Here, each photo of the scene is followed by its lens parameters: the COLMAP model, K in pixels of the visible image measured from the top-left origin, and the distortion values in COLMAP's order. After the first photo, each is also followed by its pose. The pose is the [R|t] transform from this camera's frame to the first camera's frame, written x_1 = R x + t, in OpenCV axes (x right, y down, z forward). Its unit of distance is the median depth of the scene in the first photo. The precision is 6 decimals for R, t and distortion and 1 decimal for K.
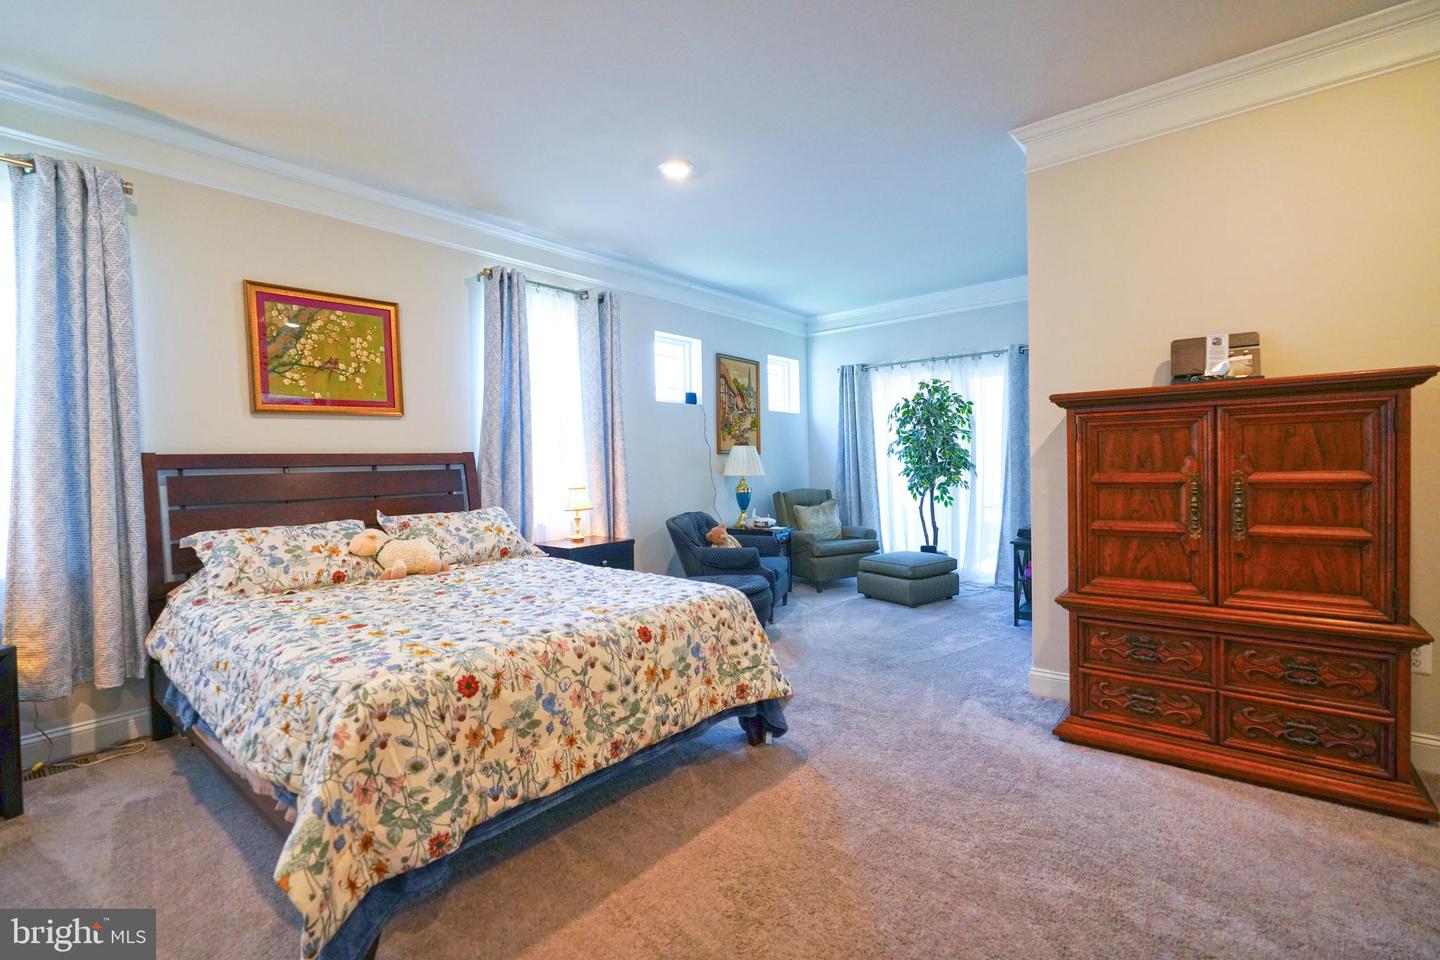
lens RADIAL K [[645.1, 0, 716.1], [0, 645.1, 476.8], [0, 0, 1]] dist [-0.007435, 0.001765]
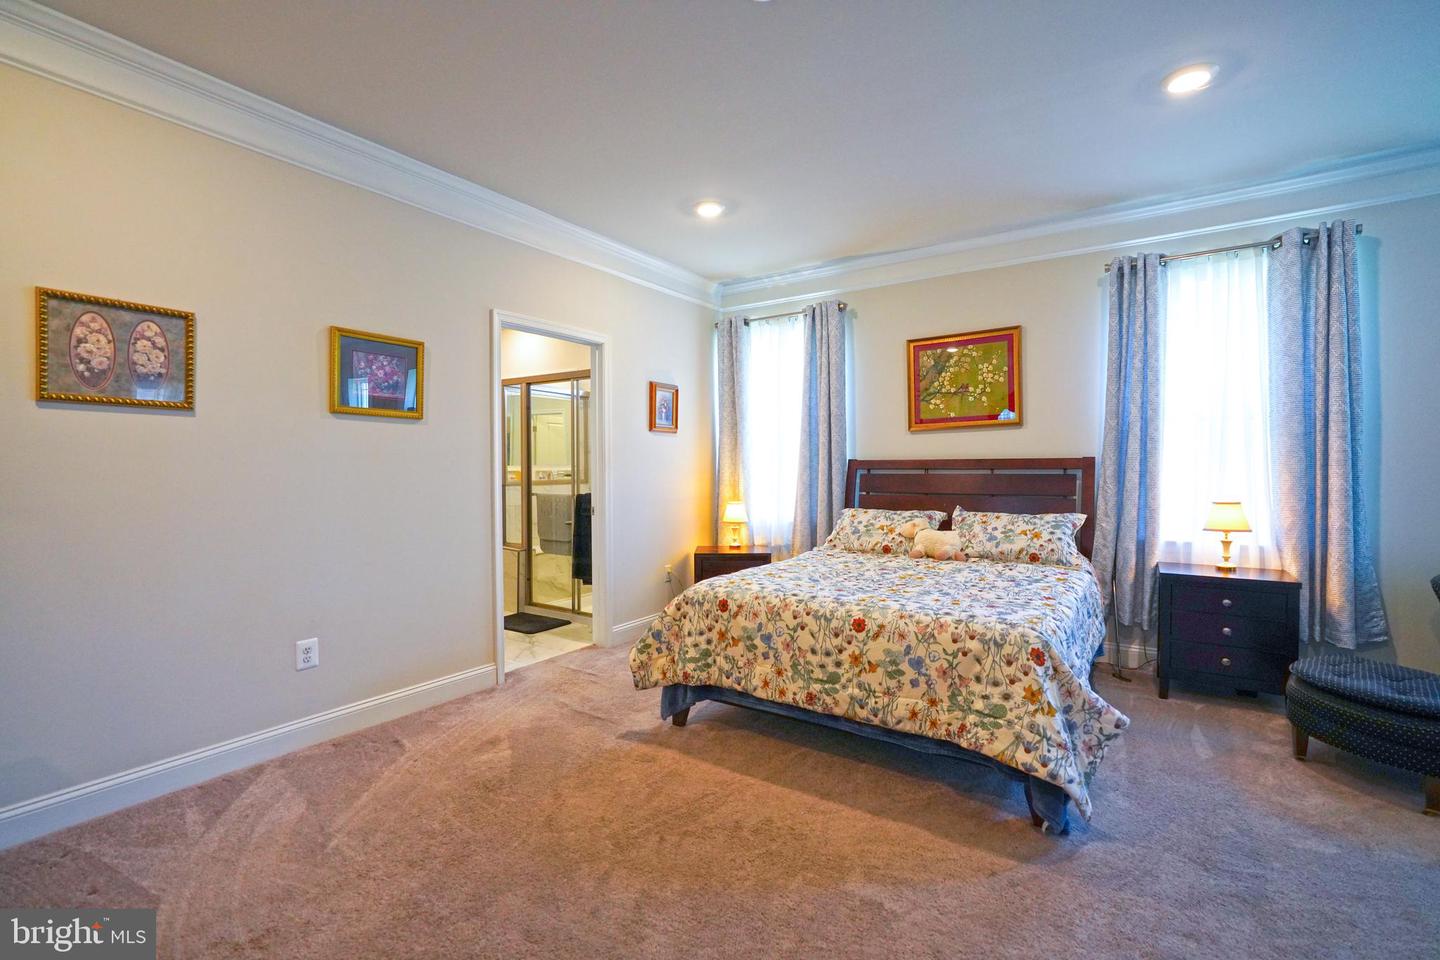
lens RADIAL K [[645.1, 0, 716.3], [0, 645.1, 477.1], [0, 0, 1]] dist [-0.007435, 0.001765]
pose [[0.102301, 0.037464, -0.994048, 0.964541], [-0.021267, 0.999145, 0.035467, -0.054497], [0.994526, 0.017512, 0.103010, 0.596477]]
